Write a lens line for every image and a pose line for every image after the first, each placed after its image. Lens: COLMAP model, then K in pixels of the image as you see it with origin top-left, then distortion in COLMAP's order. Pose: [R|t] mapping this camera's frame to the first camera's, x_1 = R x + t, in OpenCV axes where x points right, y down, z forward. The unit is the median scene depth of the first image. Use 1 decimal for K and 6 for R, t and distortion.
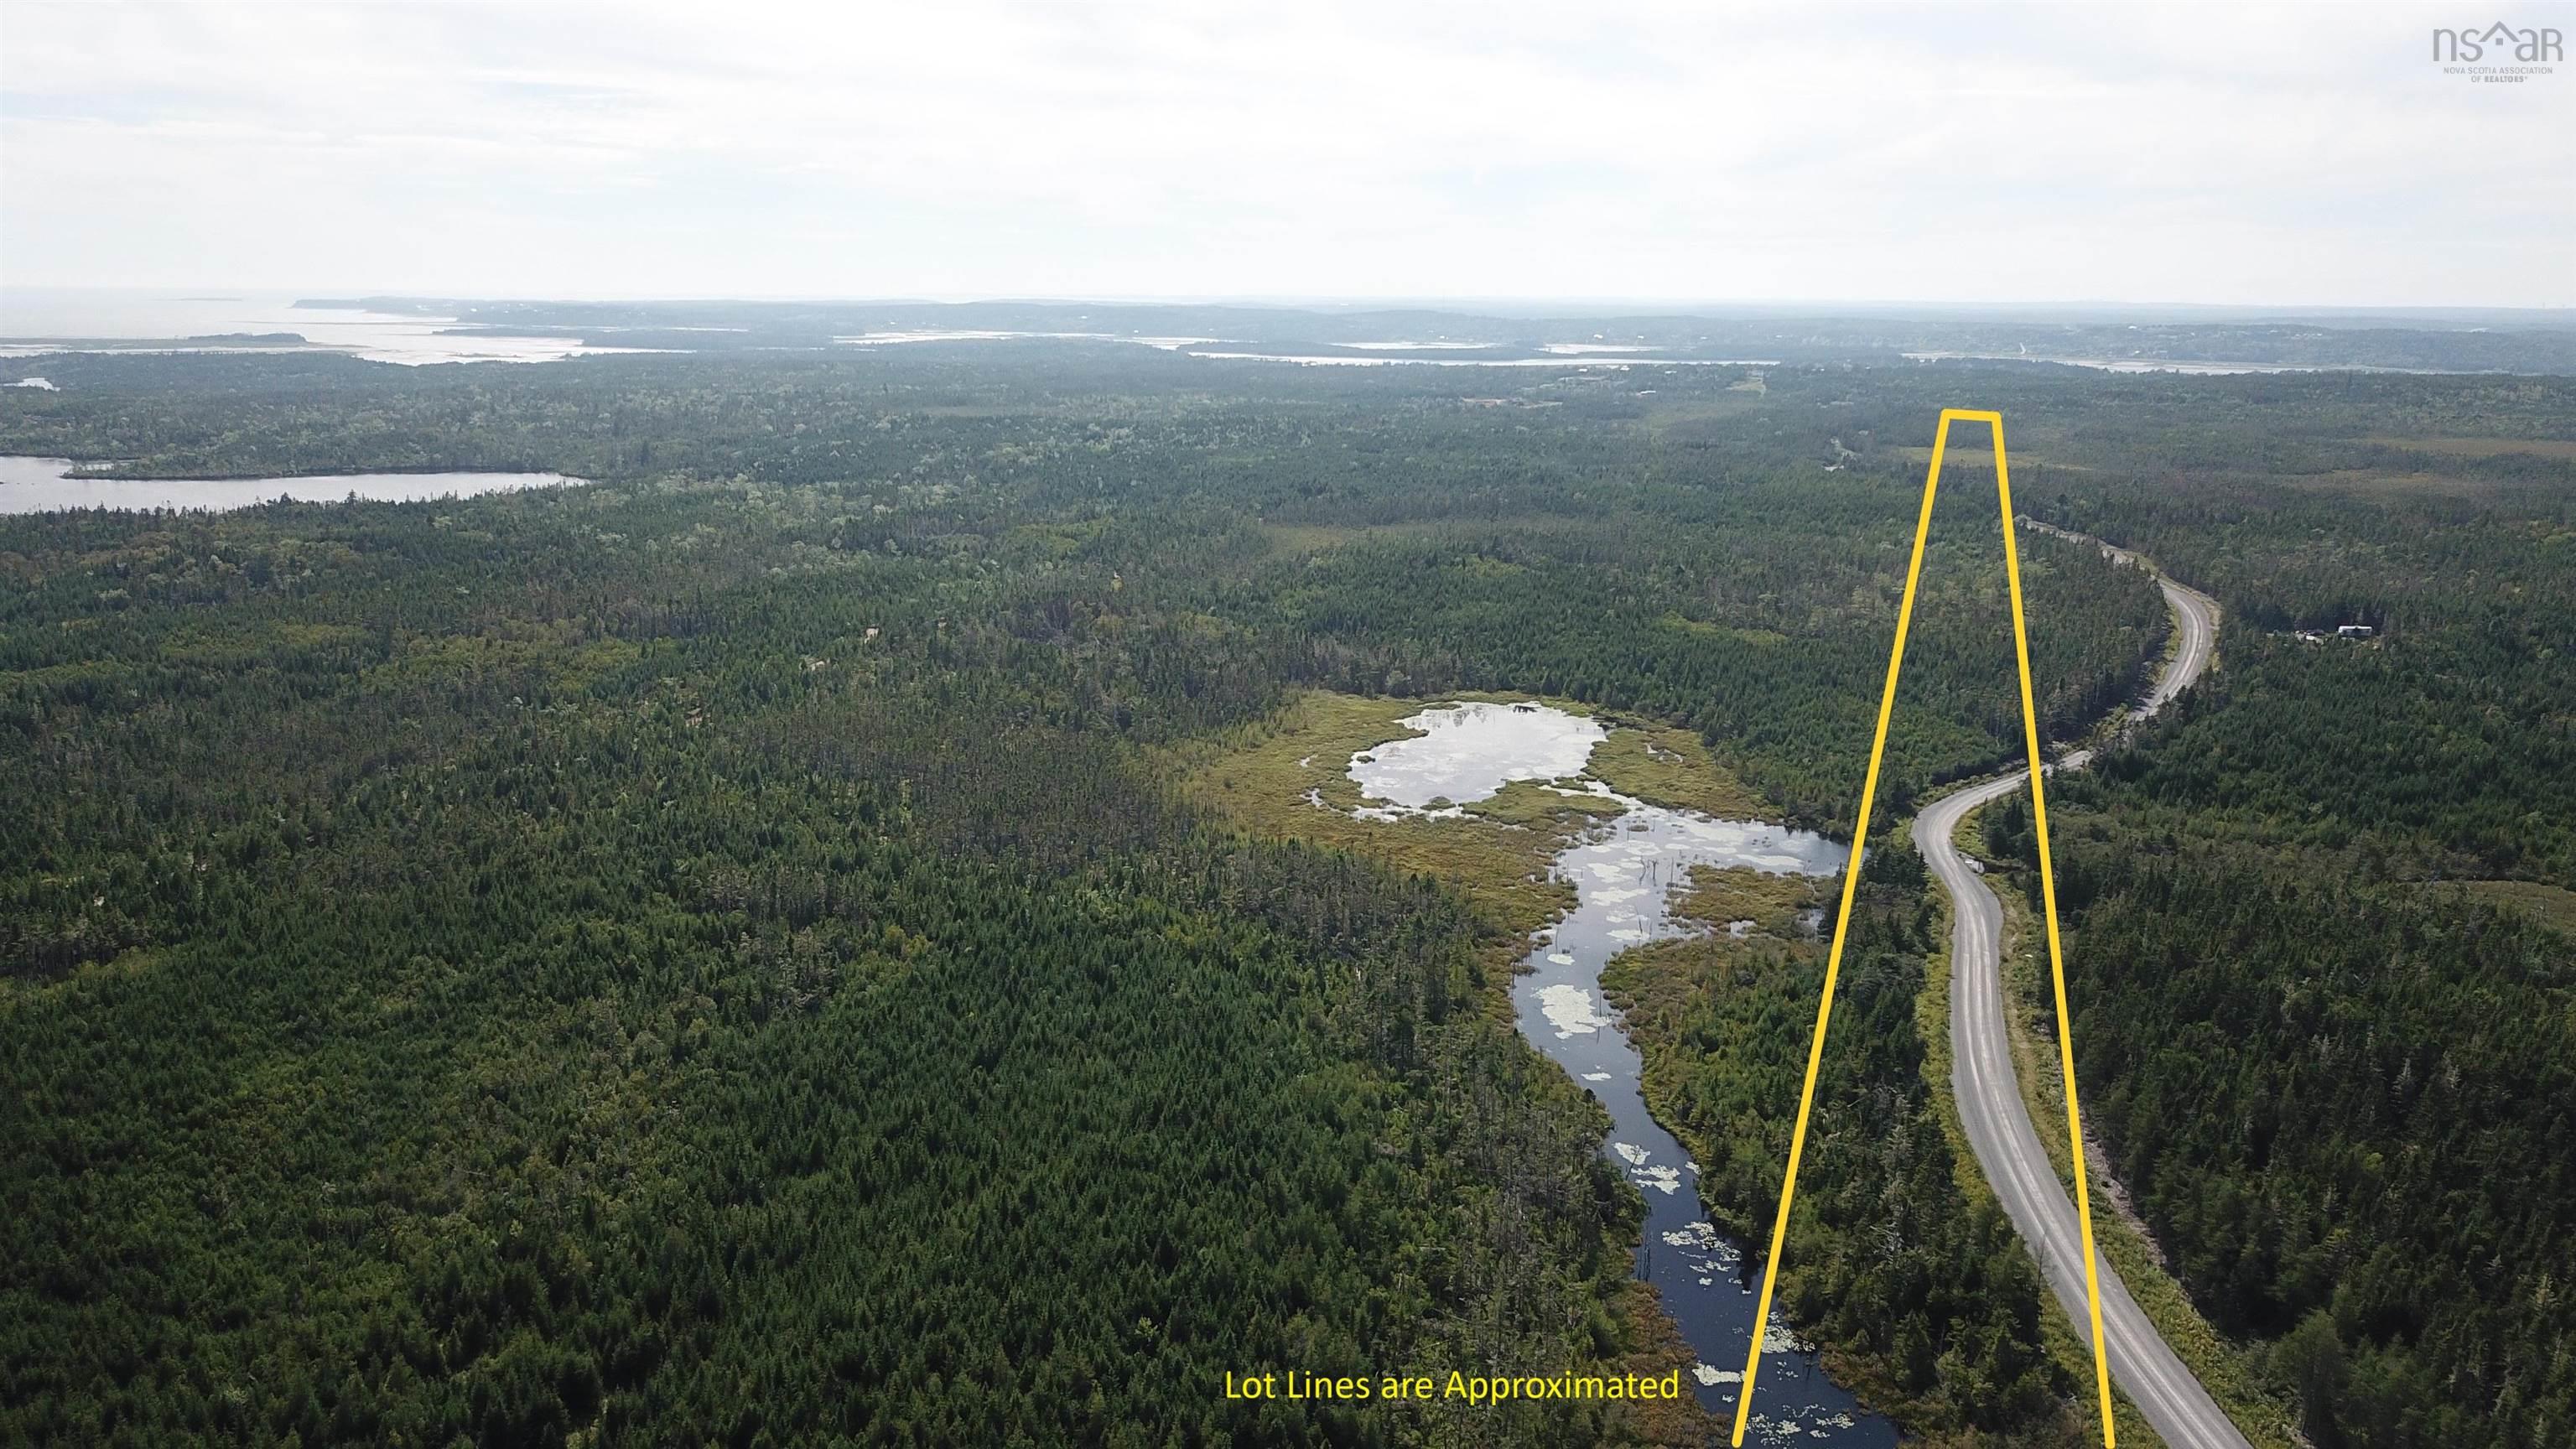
lens RADIAL K [[1980.0, 0, 1285.5], [0, 1980.0, 723.7], [0, 0, 1]] dist [0.021814, -0.029480]
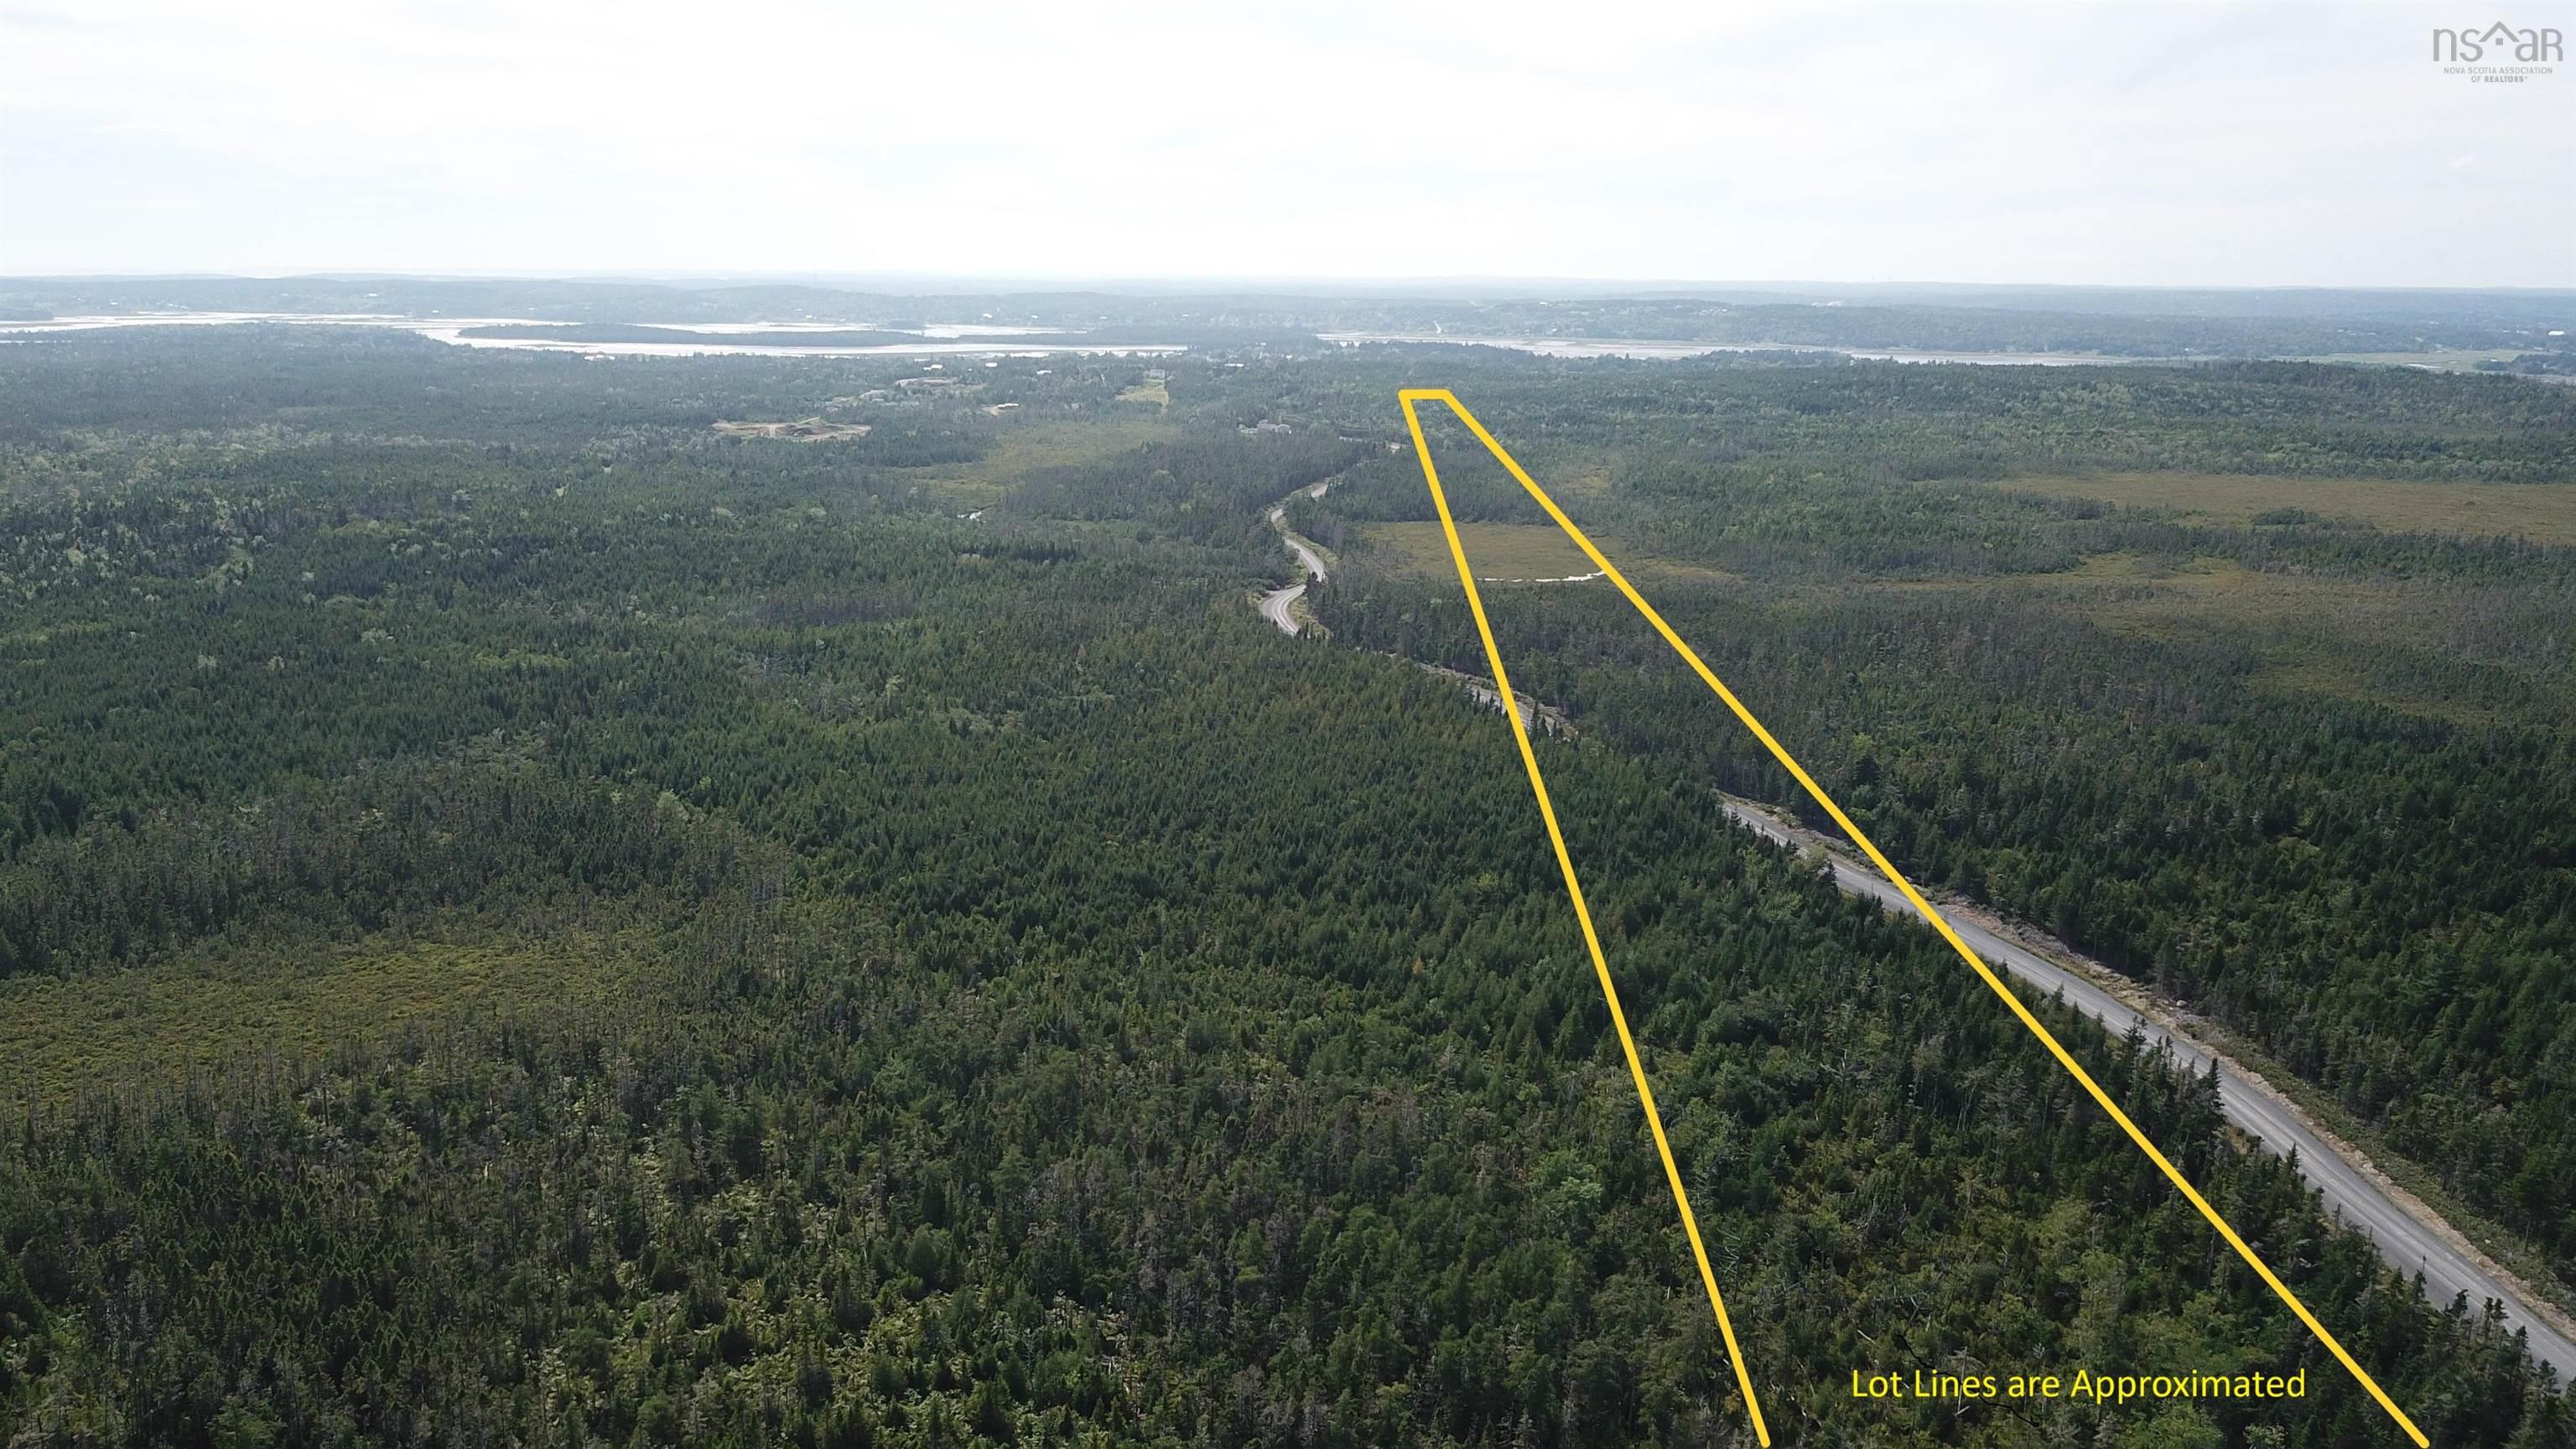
lens RADIAL K [[1980.0, 0, 1287.6], [0, 1980.0, 726.2], [0, 0, 1]] dist [0.021814, -0.029480]
pose [[0.958562, -0.064592, 0.277464, 0.033808], [0.060837, 0.997902, 0.022129, -0.028052], [-0.278312, -0.004332, 0.960481, 0.130640]]
